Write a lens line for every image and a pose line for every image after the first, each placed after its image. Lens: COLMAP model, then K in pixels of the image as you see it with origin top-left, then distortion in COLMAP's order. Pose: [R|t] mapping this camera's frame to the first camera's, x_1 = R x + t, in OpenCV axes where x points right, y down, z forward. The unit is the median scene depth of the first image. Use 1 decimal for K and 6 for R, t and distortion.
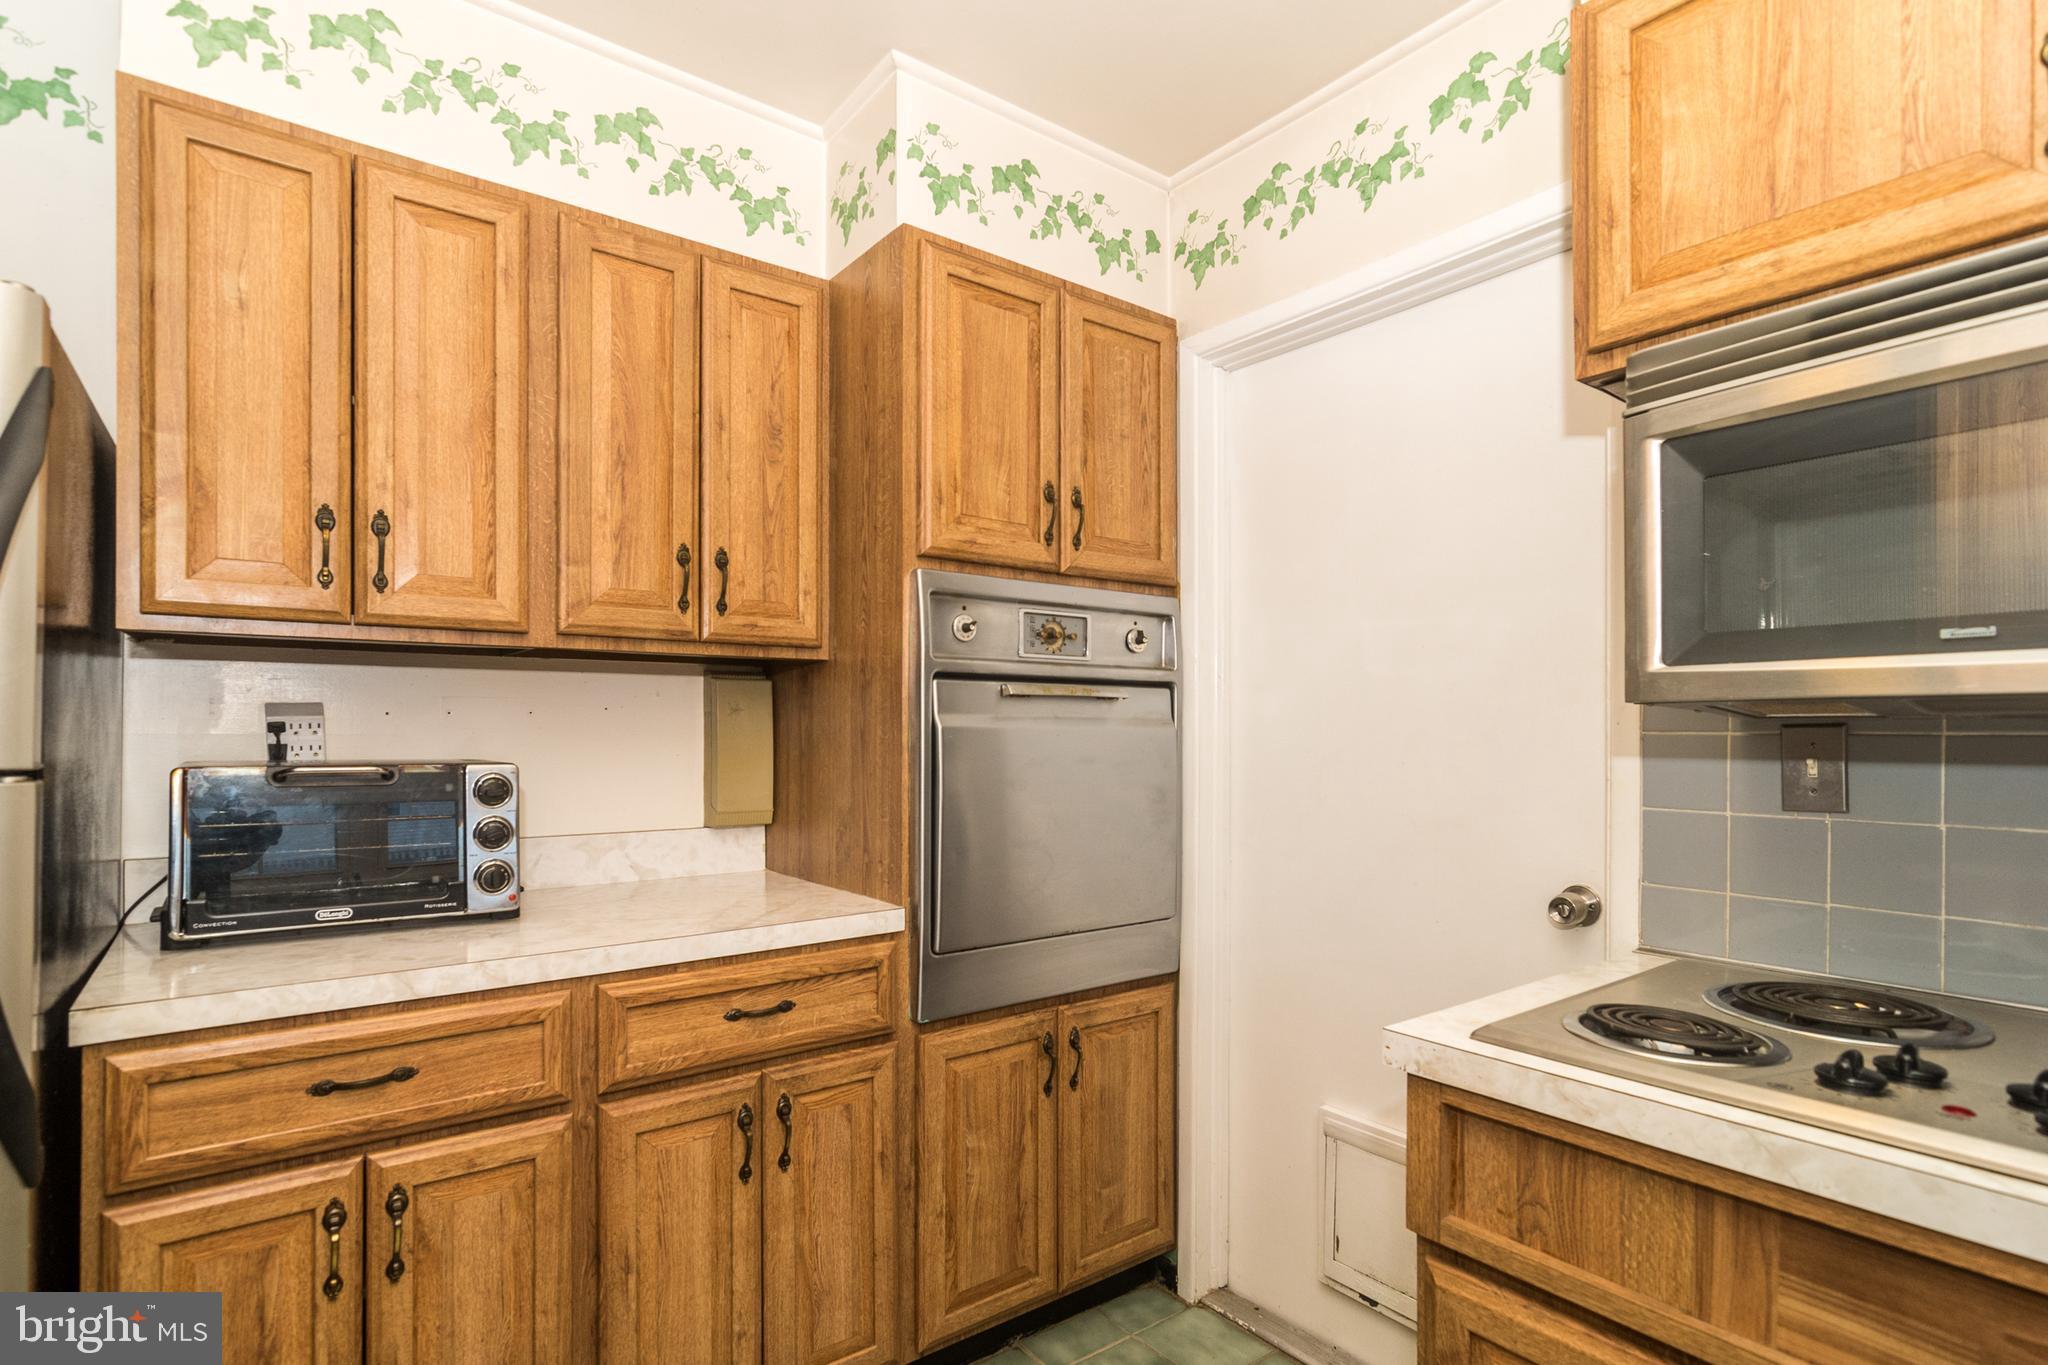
lens RADIAL K [[993.6, 0, 1008.6], [0, 993.6, 722.0], [0, 0, 1]] dist [0.000399, 0.000708]
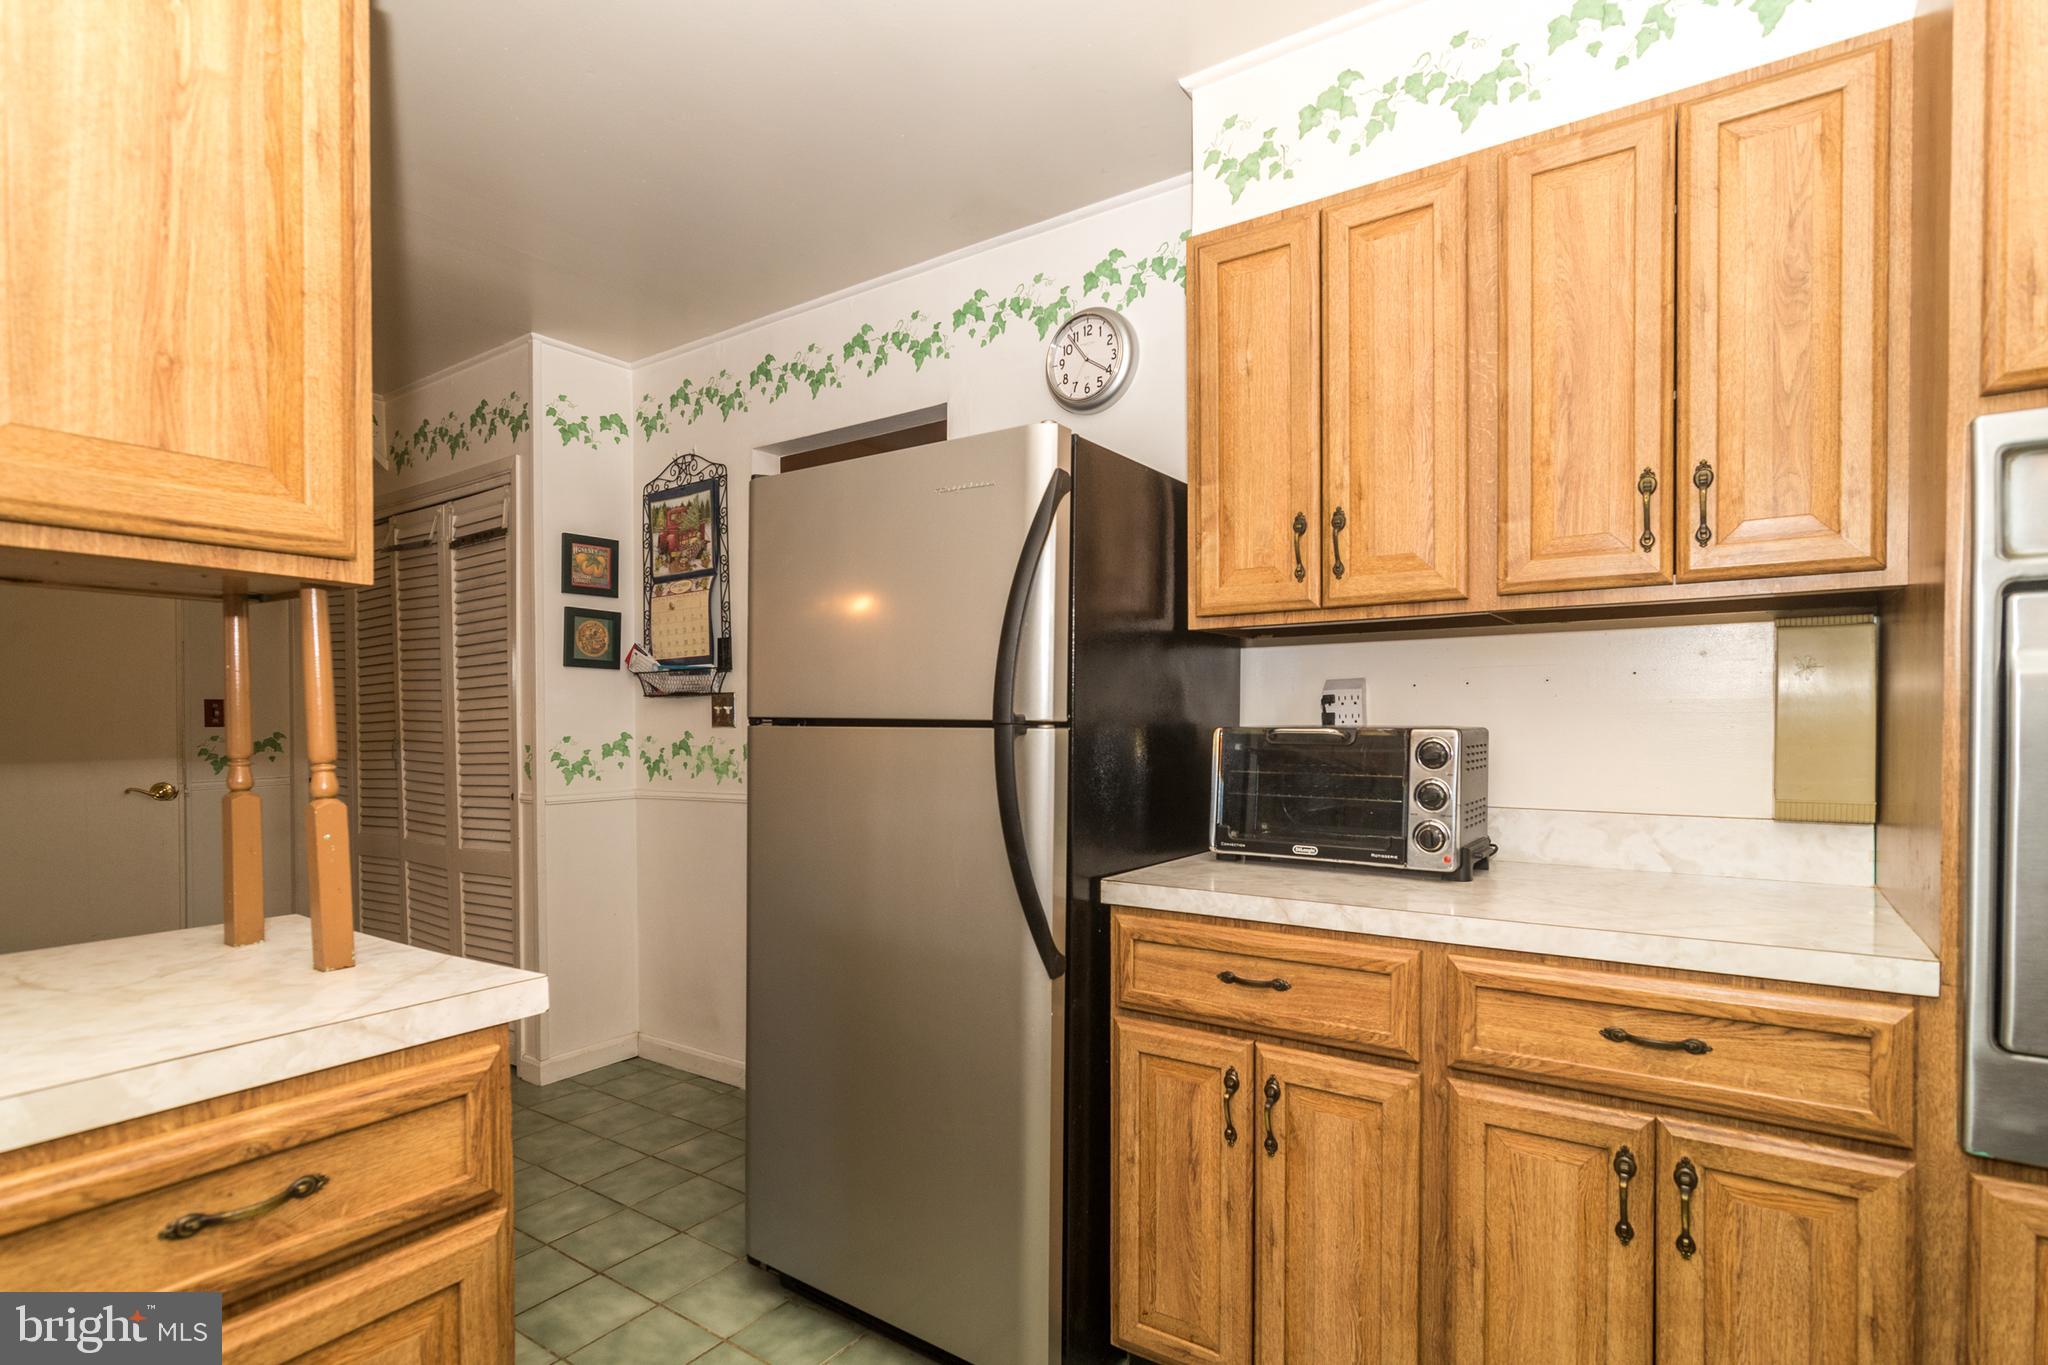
lens RADIAL K [[993.6, 0, 1046.6], [0, 993.6, 725.0], [0, 0, 1]] dist [0.000399, 0.000708]
pose [[0.339151, 0.001968, -0.940730, 0.334720], [0.012721, 0.999897, 0.006678, 0.027556], [0.940646, -0.014232, 0.339091, 0.281415]]
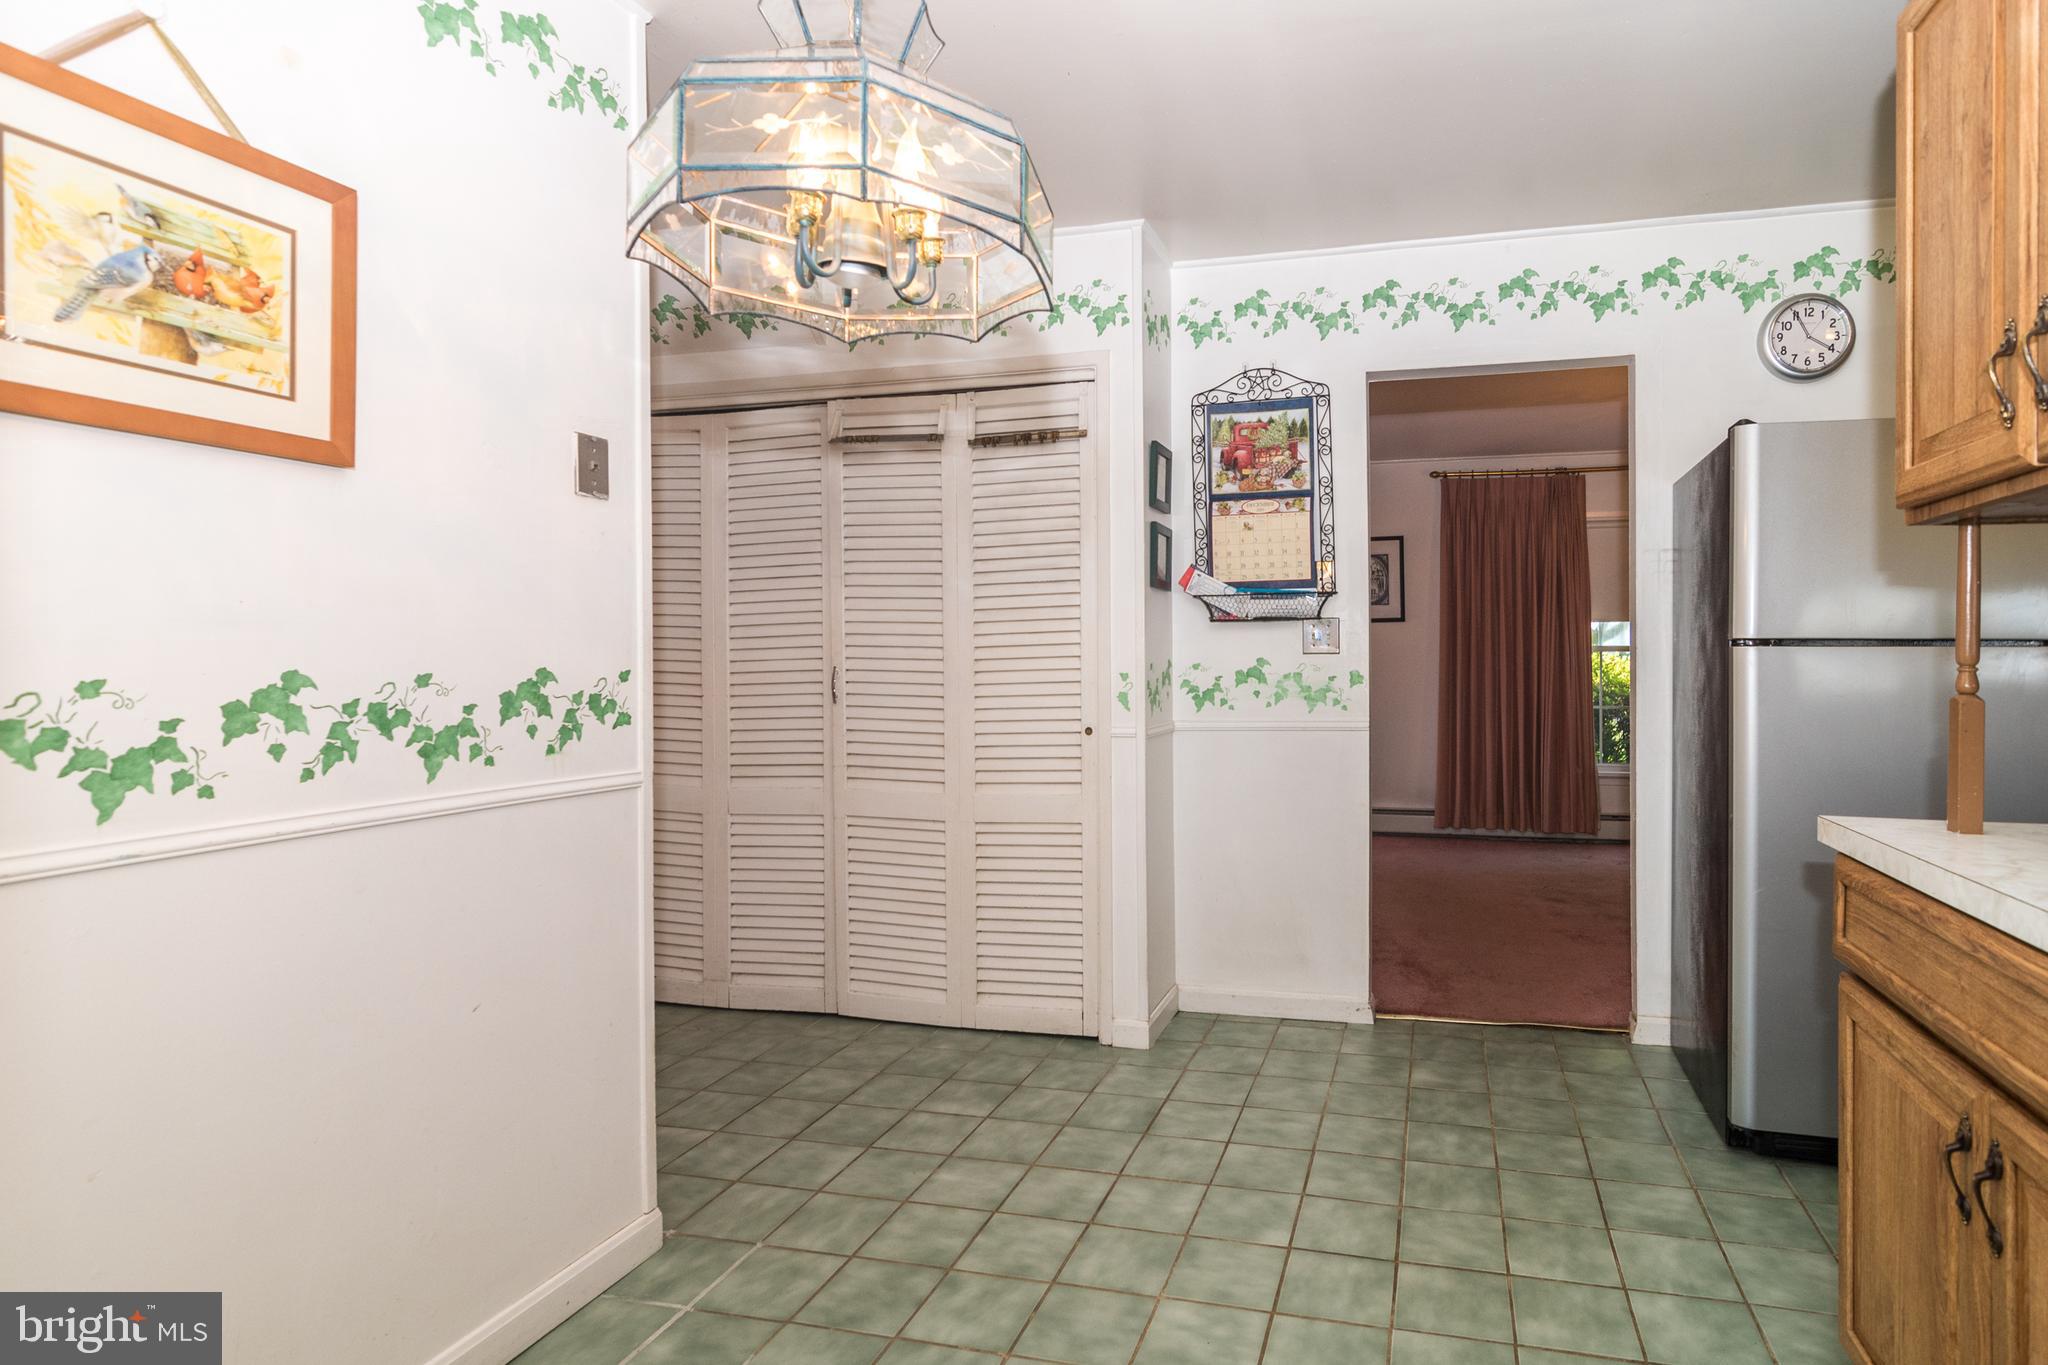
lens RADIAL K [[993.6, 0, 1026.2], [0, 993.6, 678.7], [0, 0, 1]] dist [0.000399, 0.000708]
pose [[0.677527, 0.006327, -0.735471, -0.602222], [0.010339, 0.999782, 0.018125, 0.044126], [0.735426, -0.019885, 0.677314, -1.216433]]
